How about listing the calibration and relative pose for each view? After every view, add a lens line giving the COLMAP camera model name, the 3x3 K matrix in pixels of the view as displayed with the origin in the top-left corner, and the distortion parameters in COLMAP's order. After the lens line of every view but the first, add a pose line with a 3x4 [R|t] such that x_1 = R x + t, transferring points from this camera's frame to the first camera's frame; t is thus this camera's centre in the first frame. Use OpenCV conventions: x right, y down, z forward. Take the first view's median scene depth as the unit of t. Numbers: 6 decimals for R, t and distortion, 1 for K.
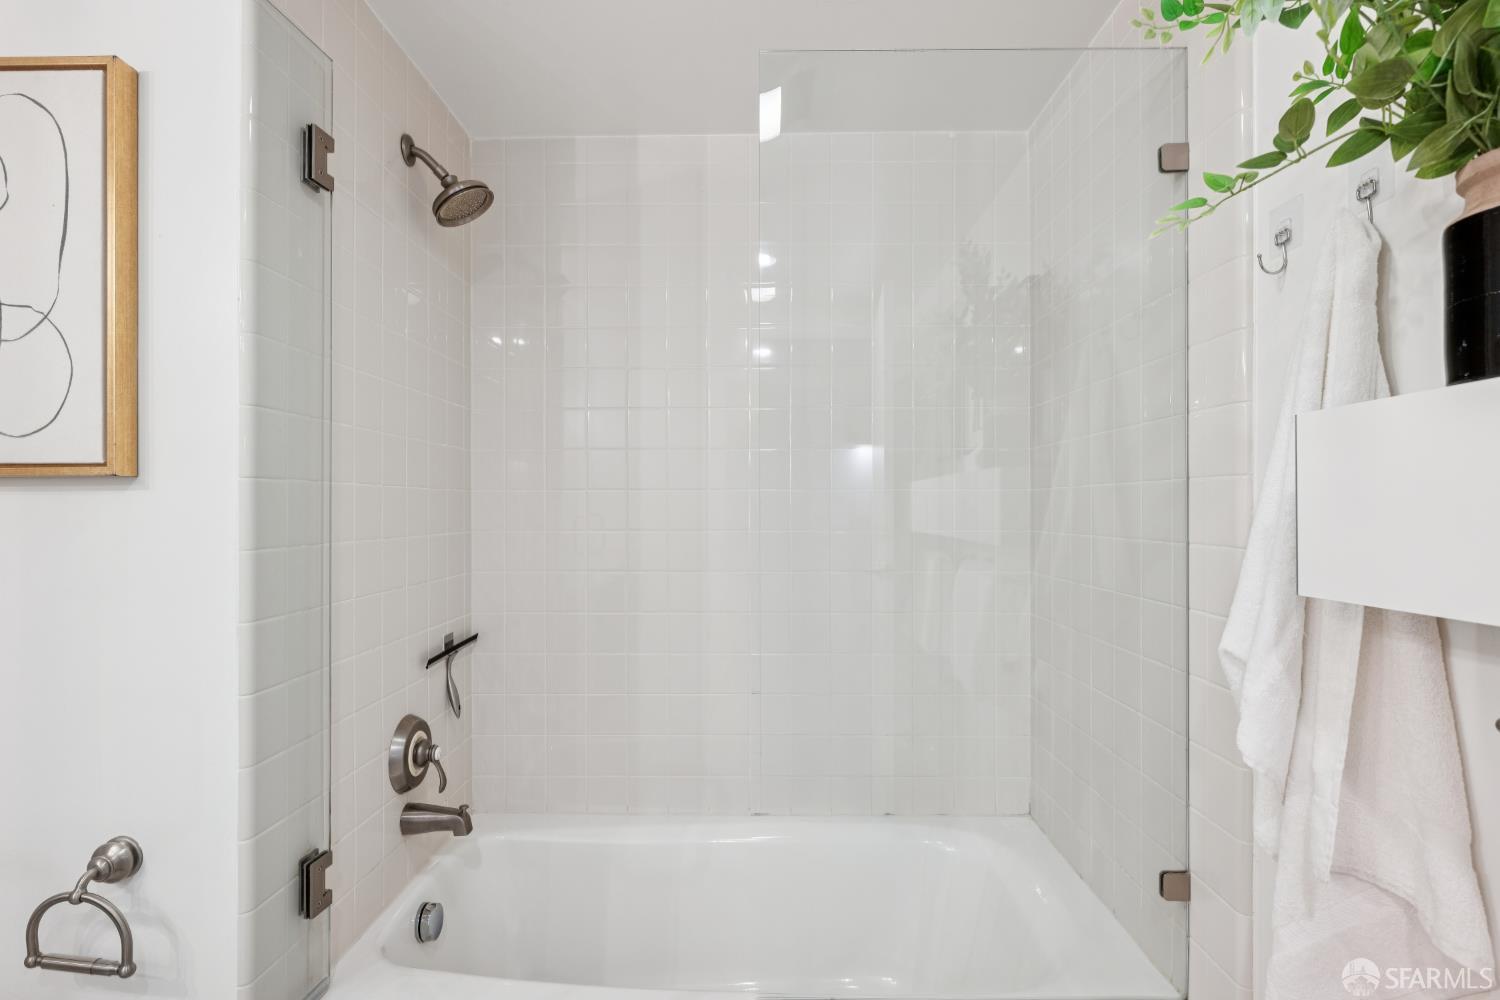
lens RADIAL K [[778.5, 0, 751.3], [0, 778.5, 504.2], [0, 0, 1]] dist [0.000135, -0.000275]
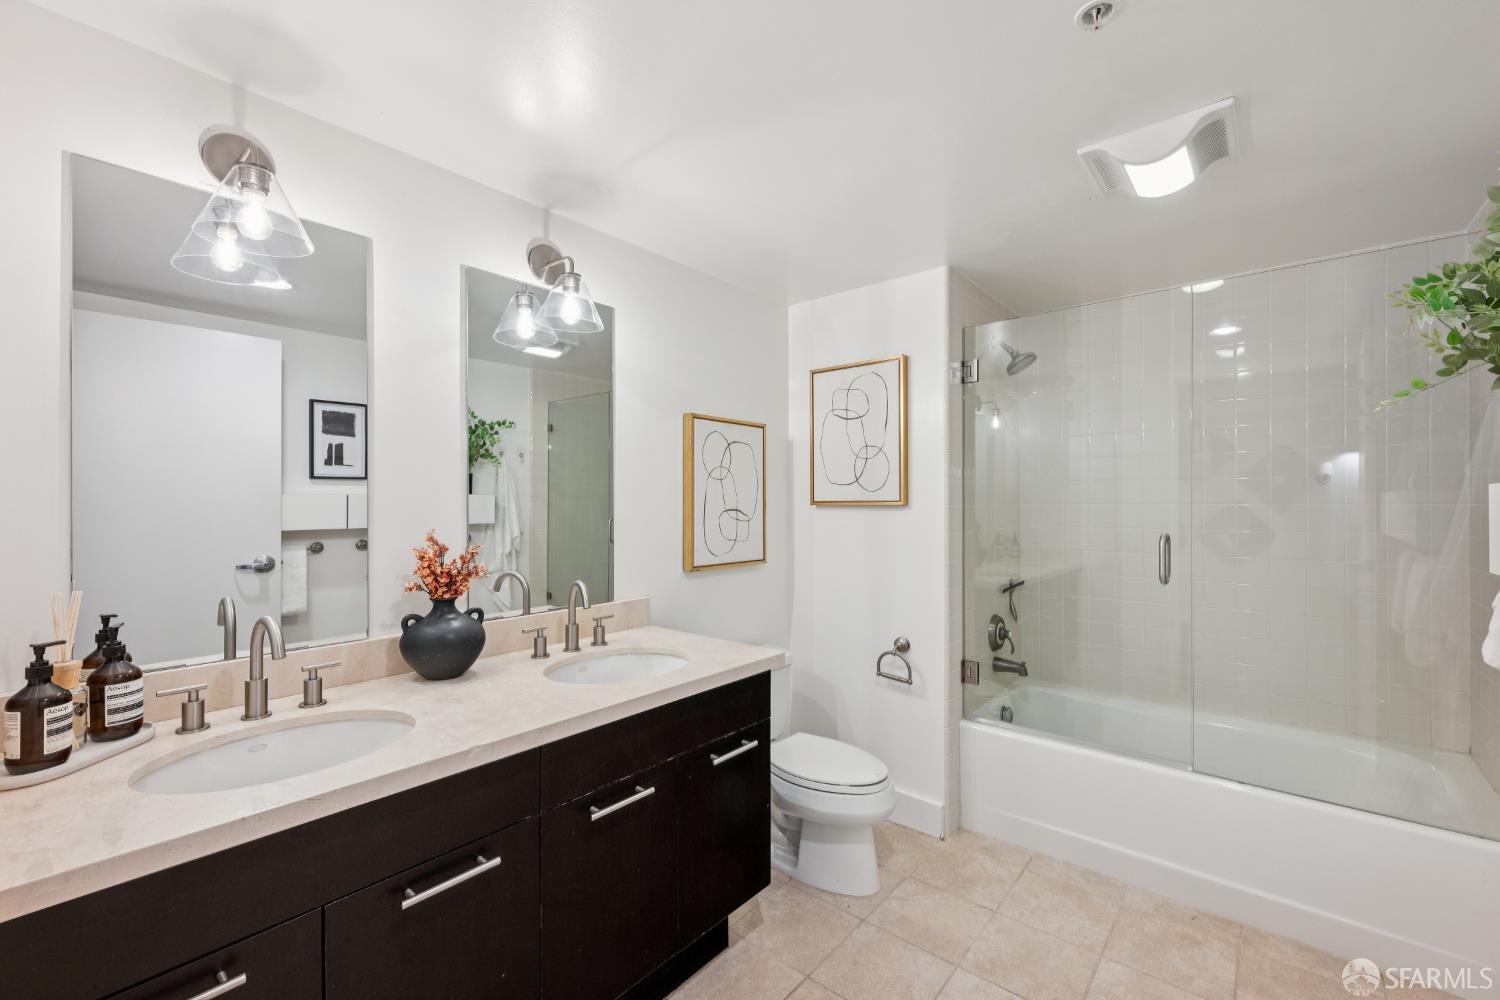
lens RADIAL K [[616.2, 0, 753.4], [0, 616.2, 498.5], [0, 0, 1]] dist [-0.001495, -0.000282]
pose [[0.767490, -0.002170, -0.641057, 0.119076], [0.004159, 0.999990, 0.001595, -0.043830], [0.641047, -0.003891, 0.767491, -0.678362]]
